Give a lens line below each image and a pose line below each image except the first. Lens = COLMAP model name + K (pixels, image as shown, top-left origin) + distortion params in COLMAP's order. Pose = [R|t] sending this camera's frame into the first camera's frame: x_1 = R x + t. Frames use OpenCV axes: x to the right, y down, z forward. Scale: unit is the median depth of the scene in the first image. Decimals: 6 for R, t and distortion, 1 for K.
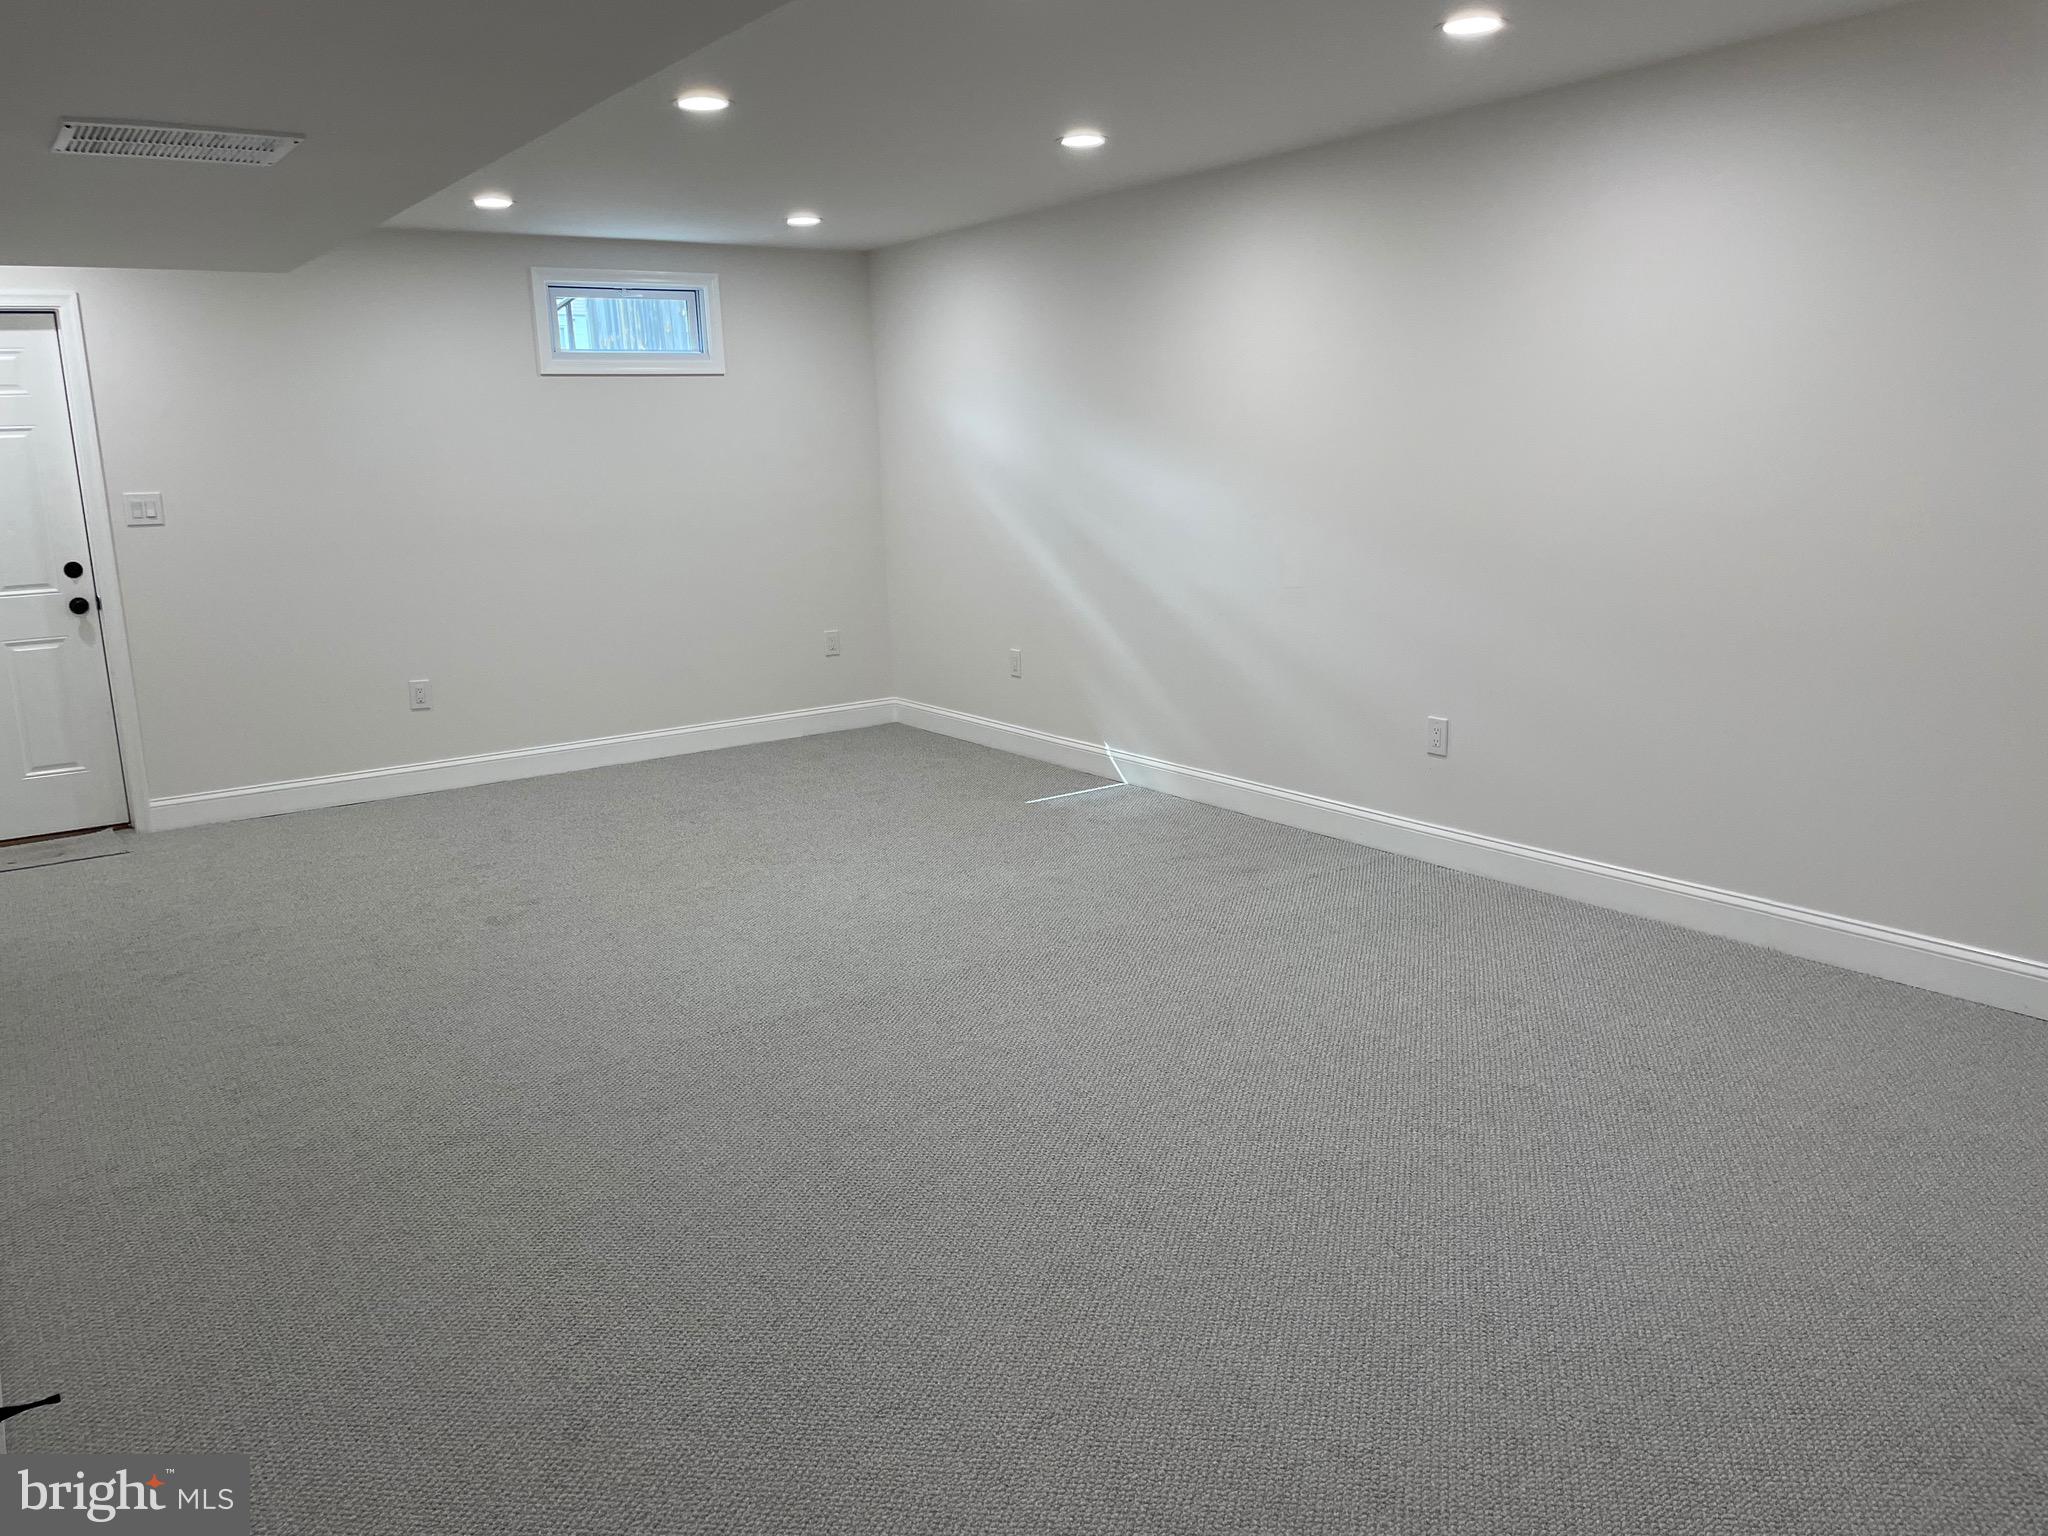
lens RADIAL K [[1534.8, 0, 1035.2], [0, 1534.8, 765.3], [0, 0, 1]] dist [0.050176, -0.078987]
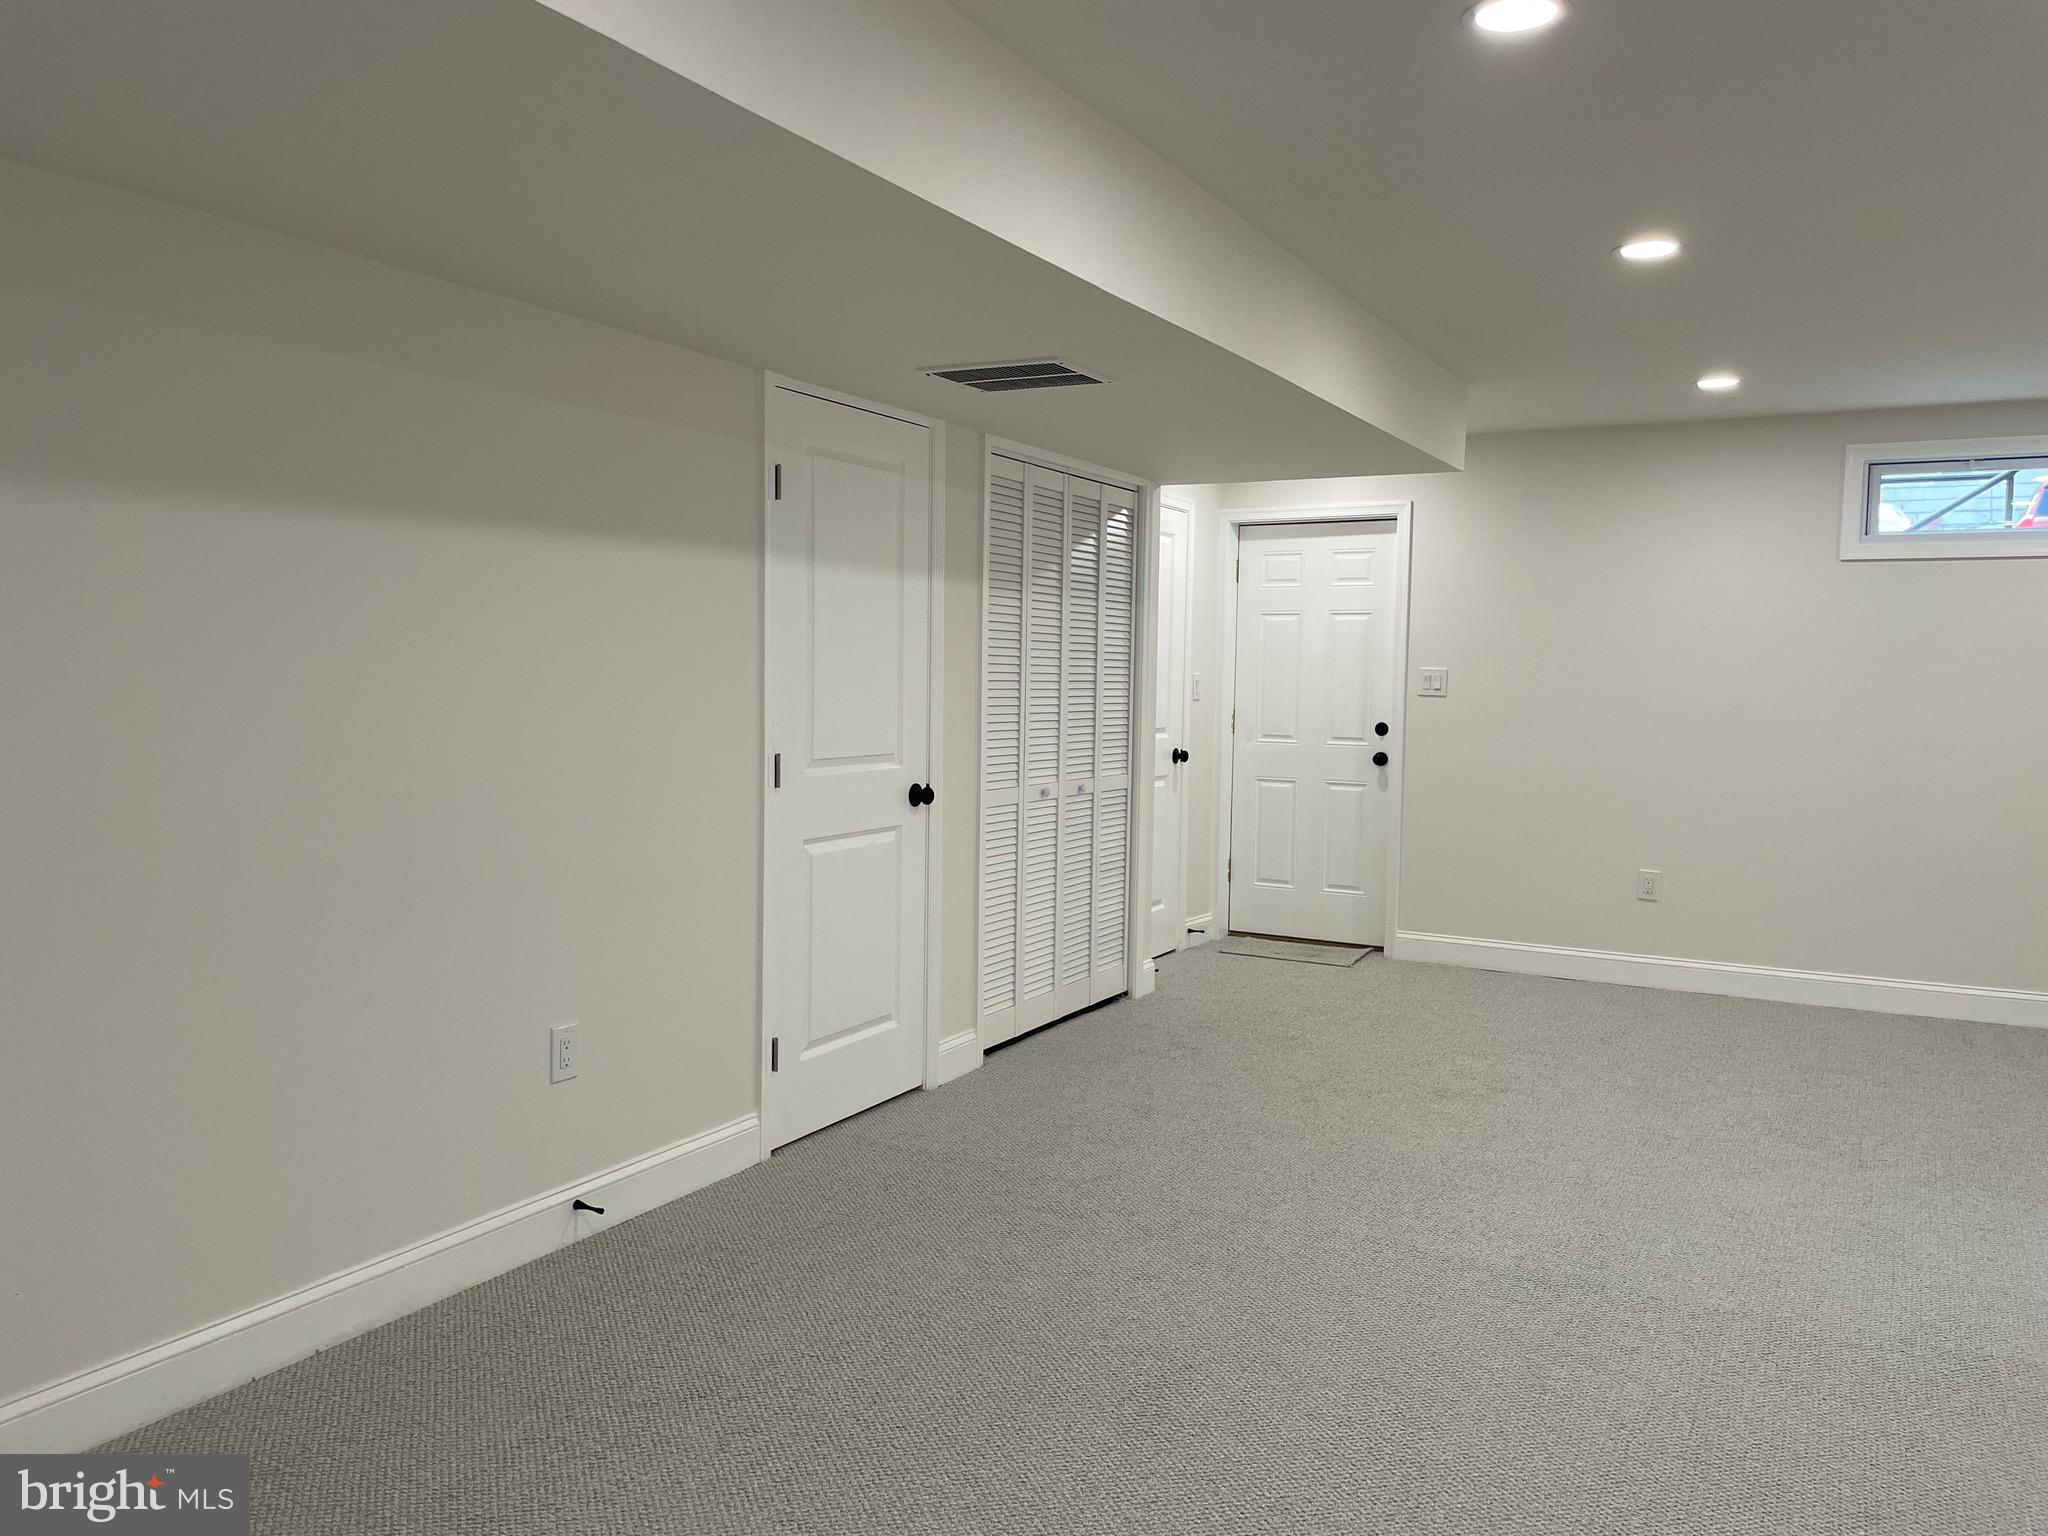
lens RADIAL K [[1534.8, 0, 1034.3], [0, 1534.8, 772.0], [0, 0, 1]] dist [0.050176, -0.078987]
pose [[0.428888, 0.095508, -0.898295, 0.338432], [-0.213528, 0.976935, 0.001921, -0.038412], [0.877759, 0.190987, 0.439390, 0.244800]]
